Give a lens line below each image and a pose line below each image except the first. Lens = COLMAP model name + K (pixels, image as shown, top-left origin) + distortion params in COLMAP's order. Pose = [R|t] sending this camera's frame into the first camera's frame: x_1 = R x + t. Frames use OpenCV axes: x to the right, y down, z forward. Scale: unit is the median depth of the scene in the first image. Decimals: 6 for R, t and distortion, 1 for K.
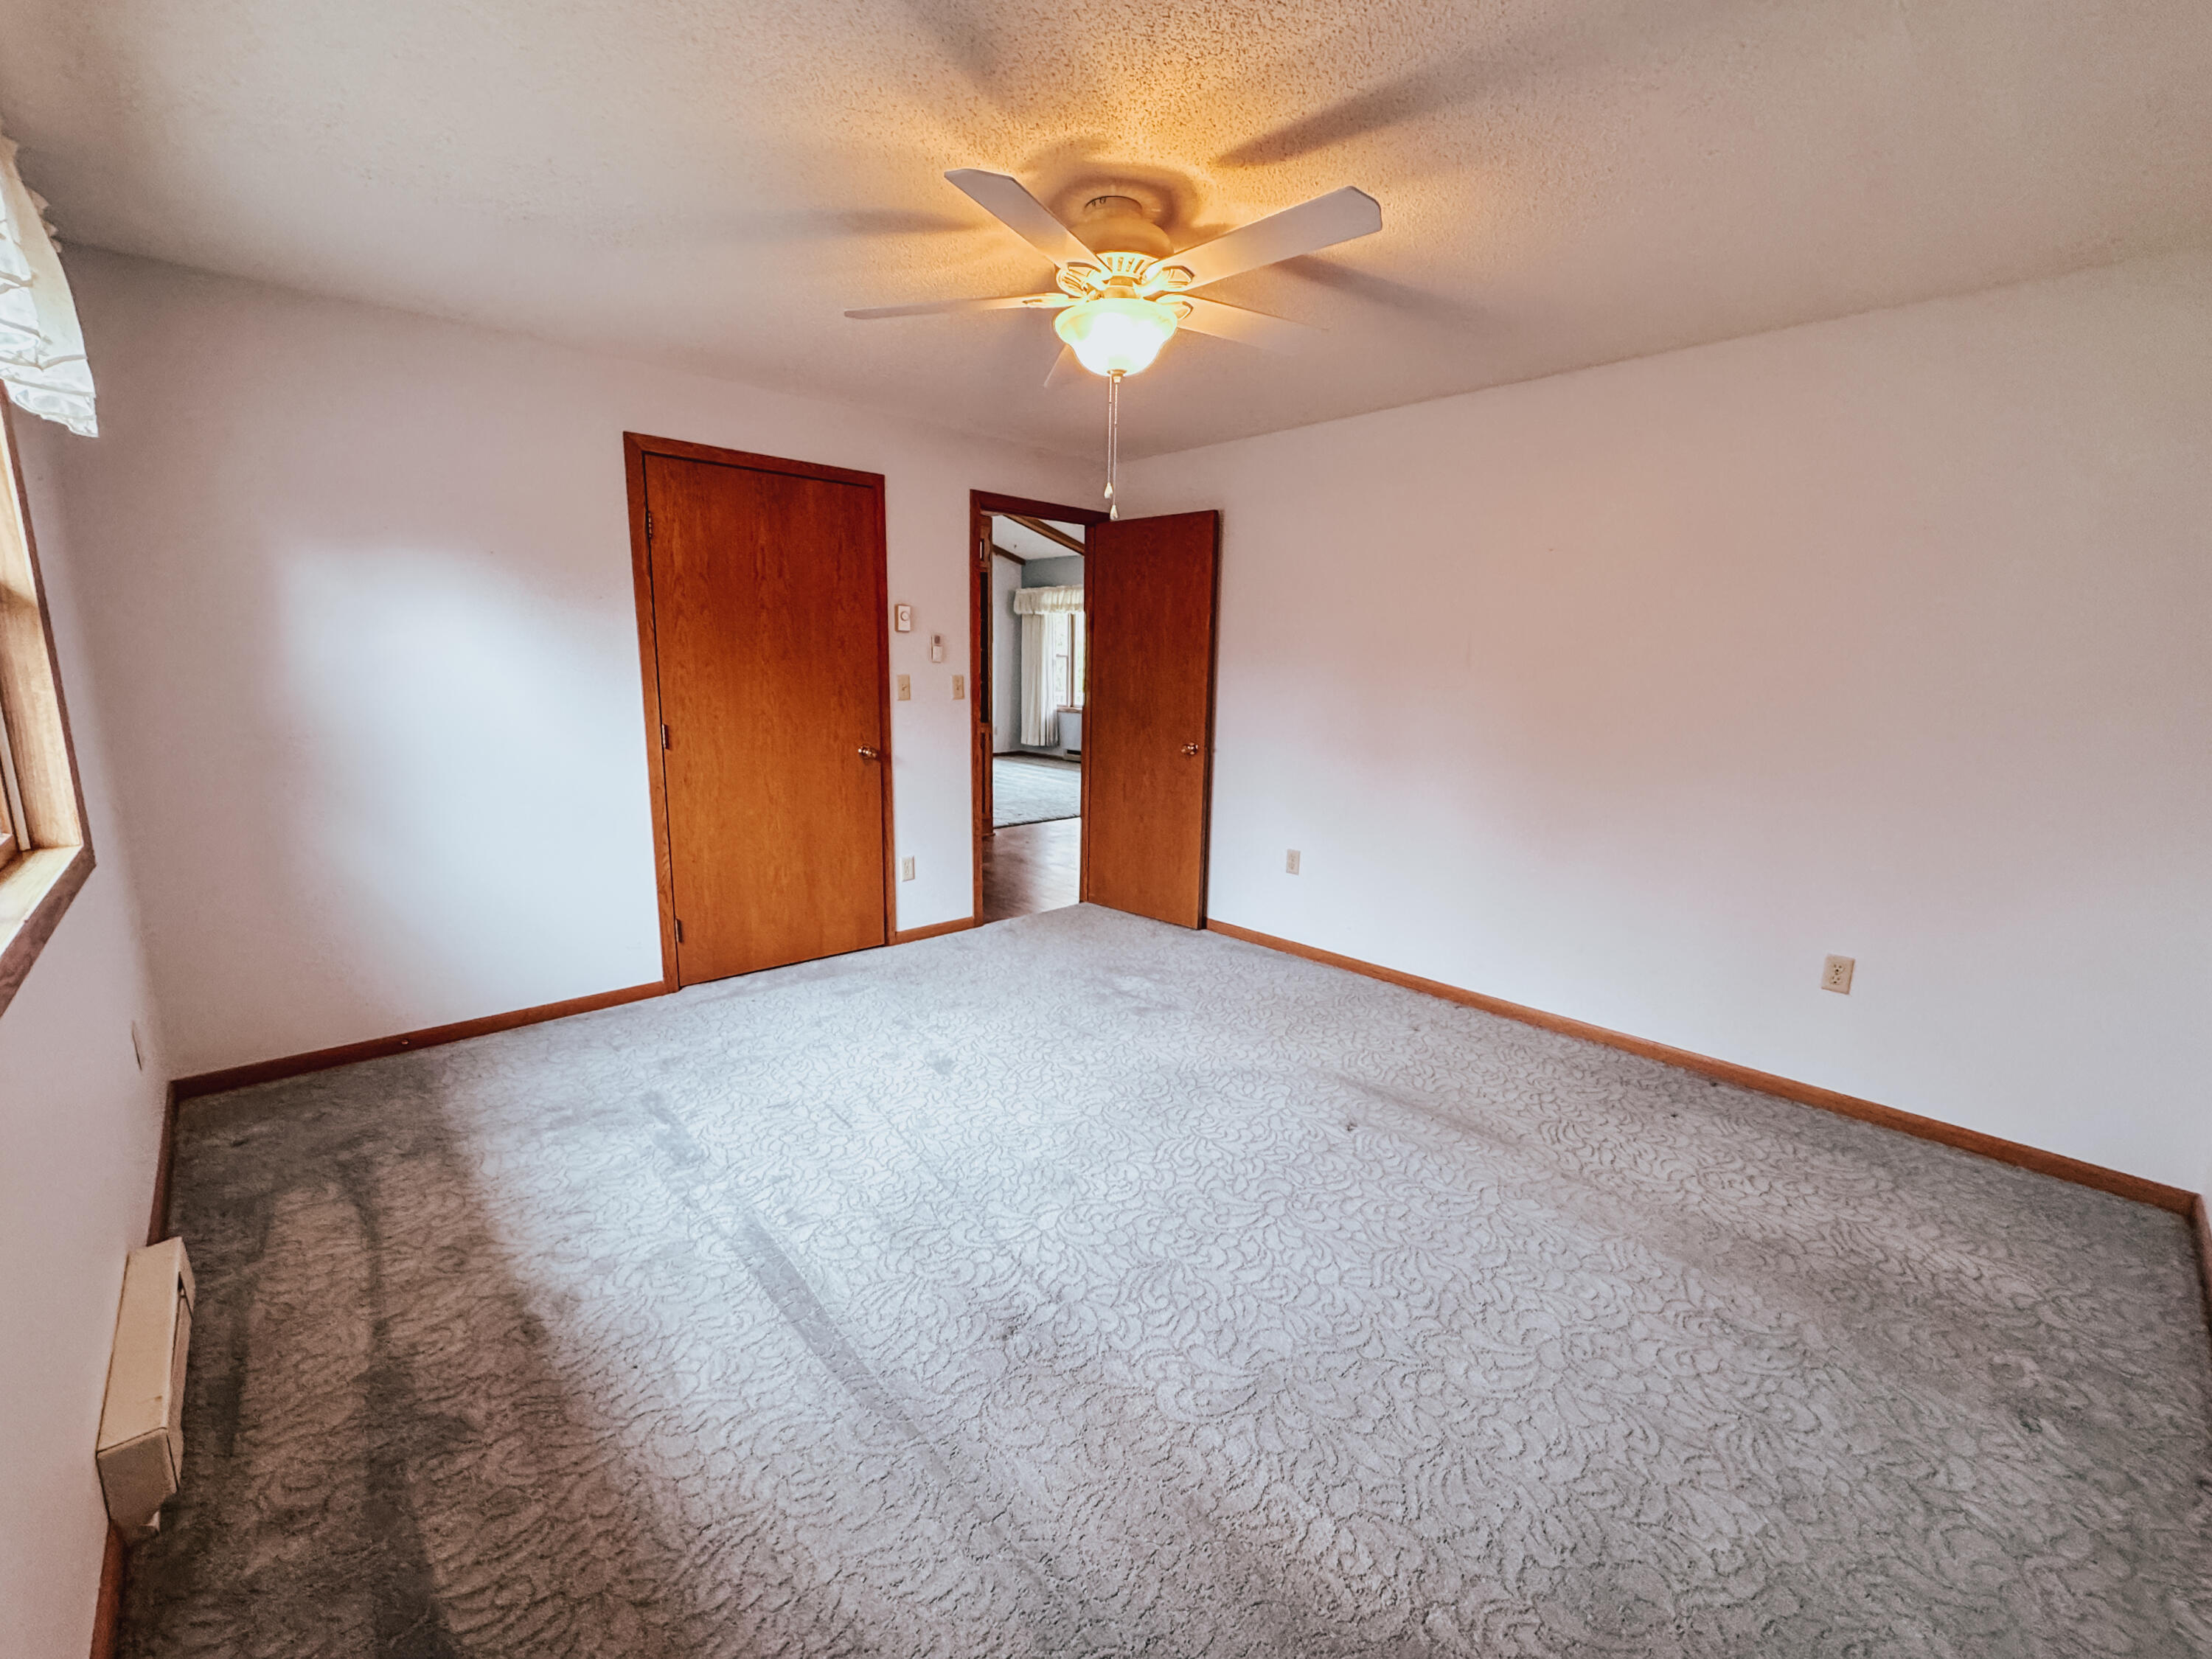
lens RADIAL K [[882.6, 0, 1103.1], [0, 882.6, 827.7], [0, 0, 1]] dist [-0.002018, -0.000059]
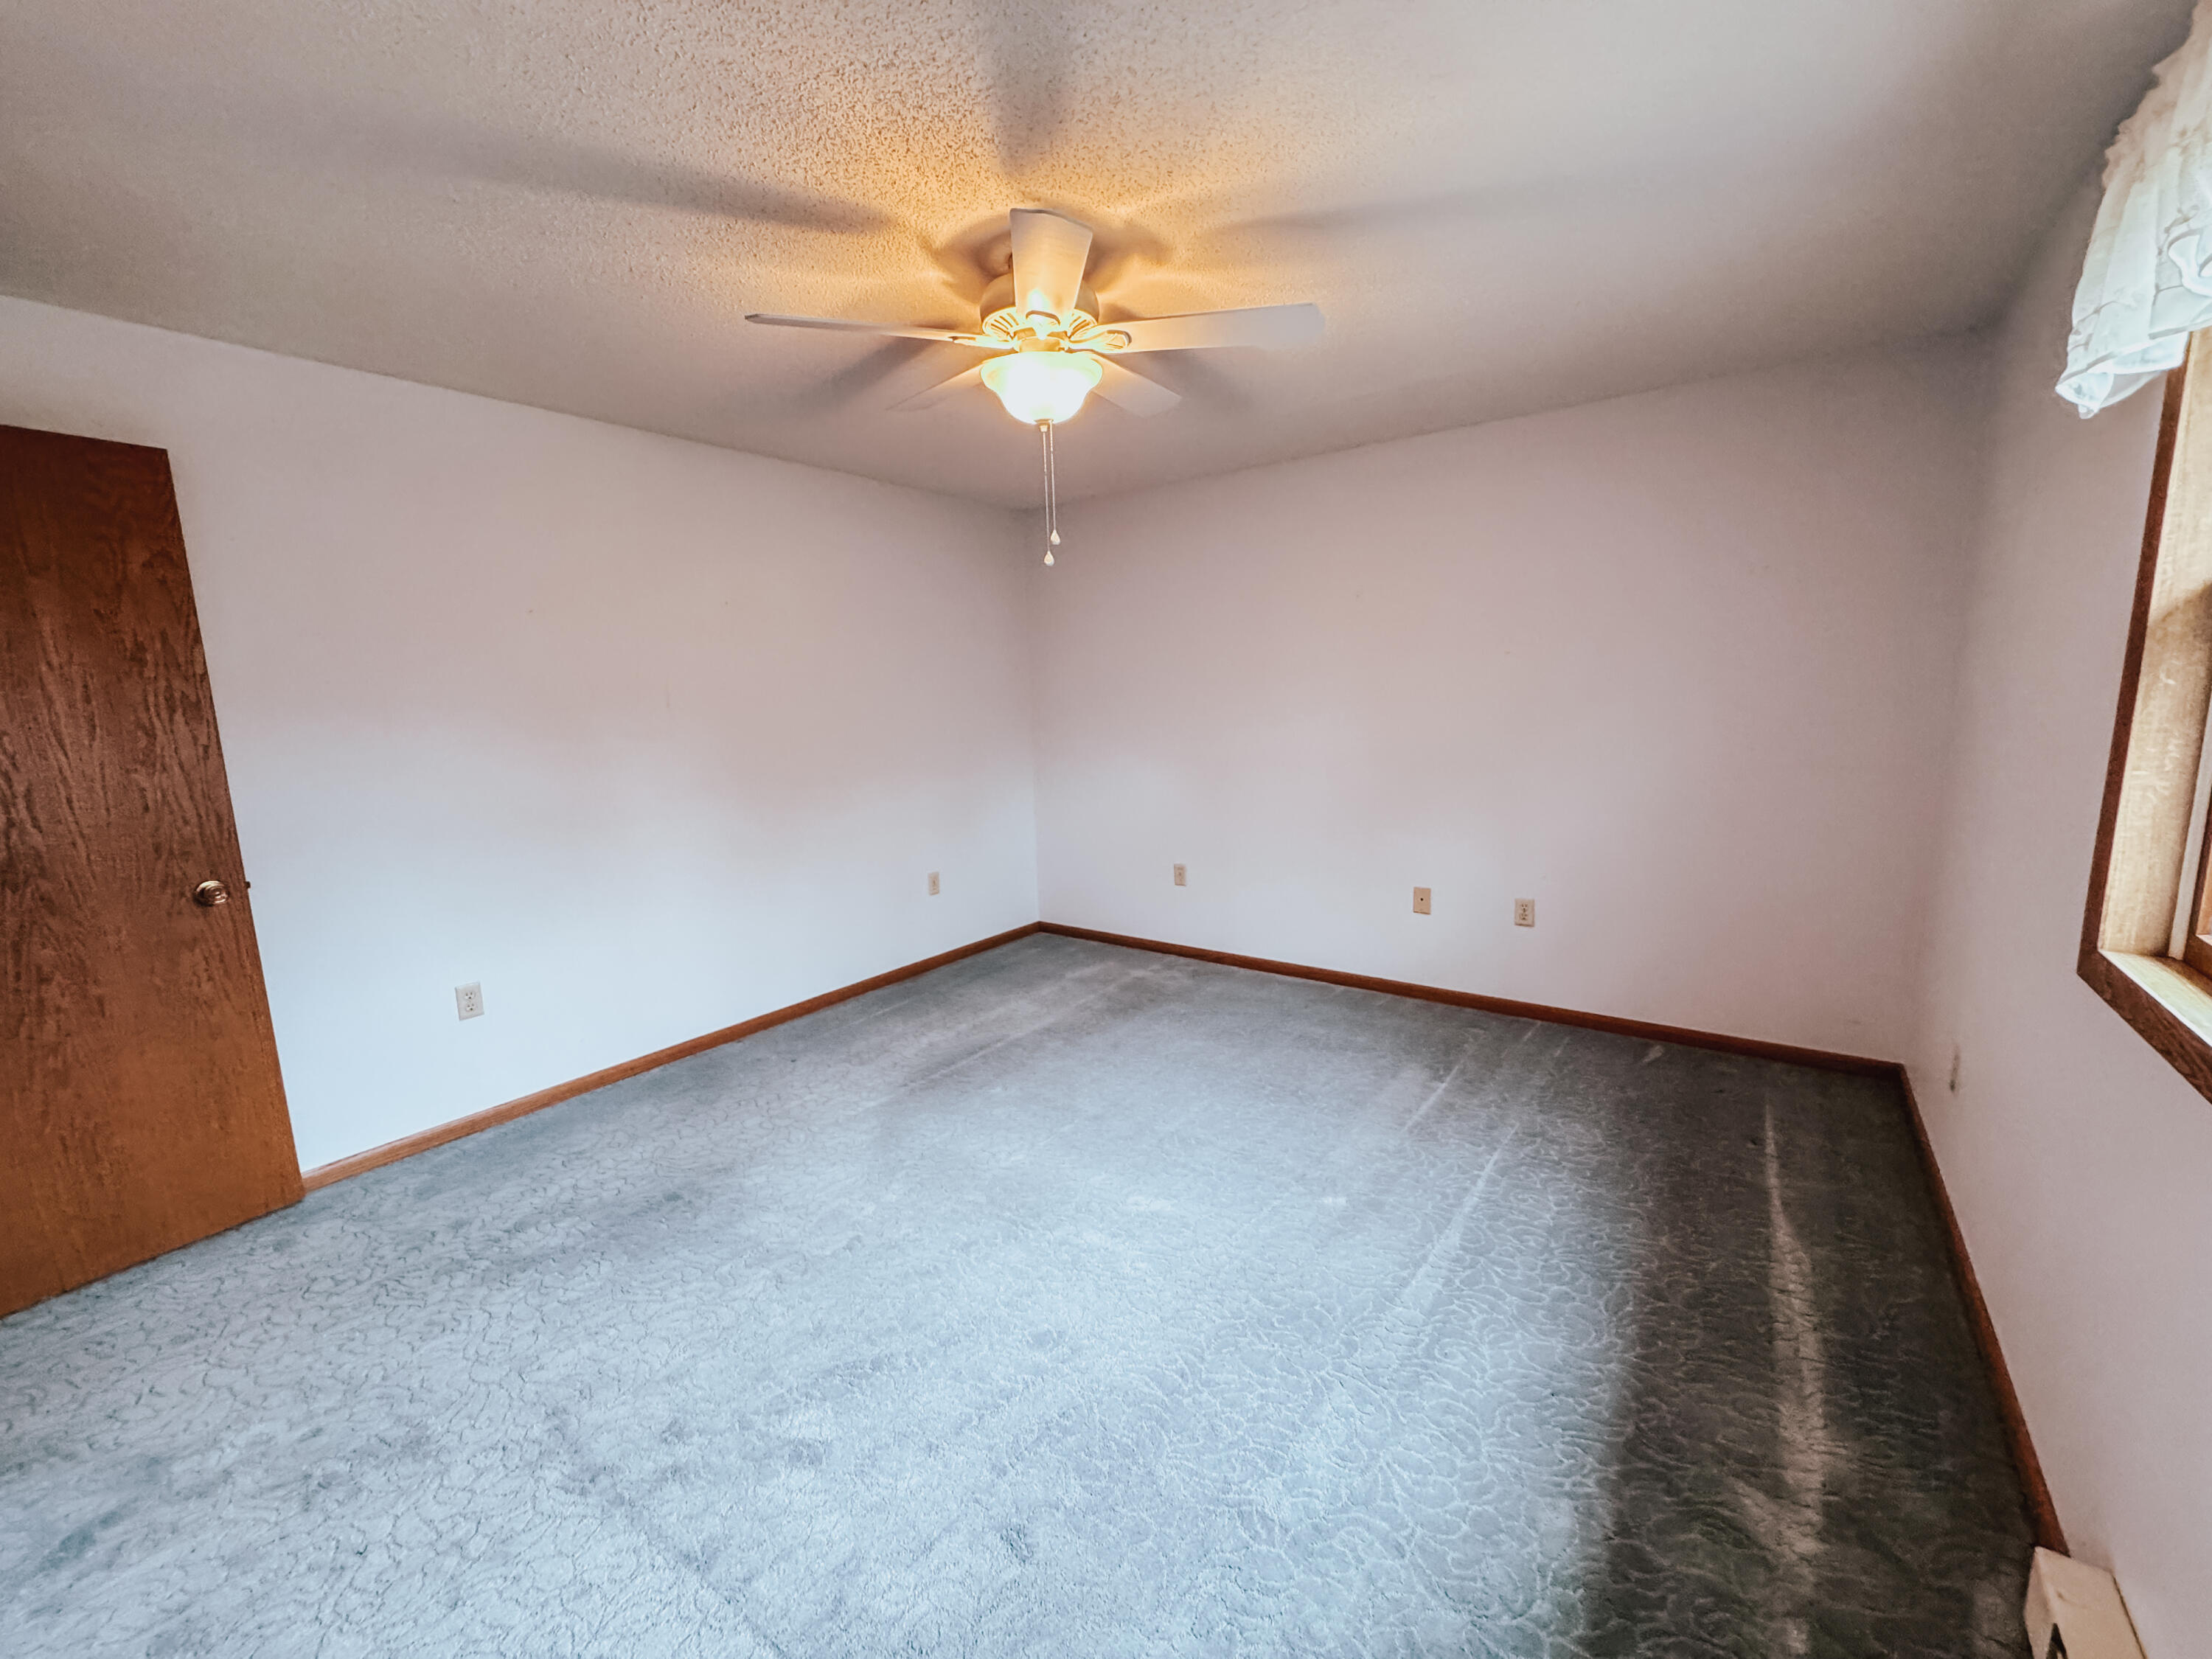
lens RADIAL K [[882.6, 0, 1103.1], [0, 882.6, 827.7], [0, 0, 1]] dist [-0.002018, -0.000059]
pose [[-0.143544, -0.164751, 0.975834, -0.634924], [0.209477, 0.958645, 0.192663, -0.152318], [-0.967220, 0.232070, -0.103096, 0.692385]]
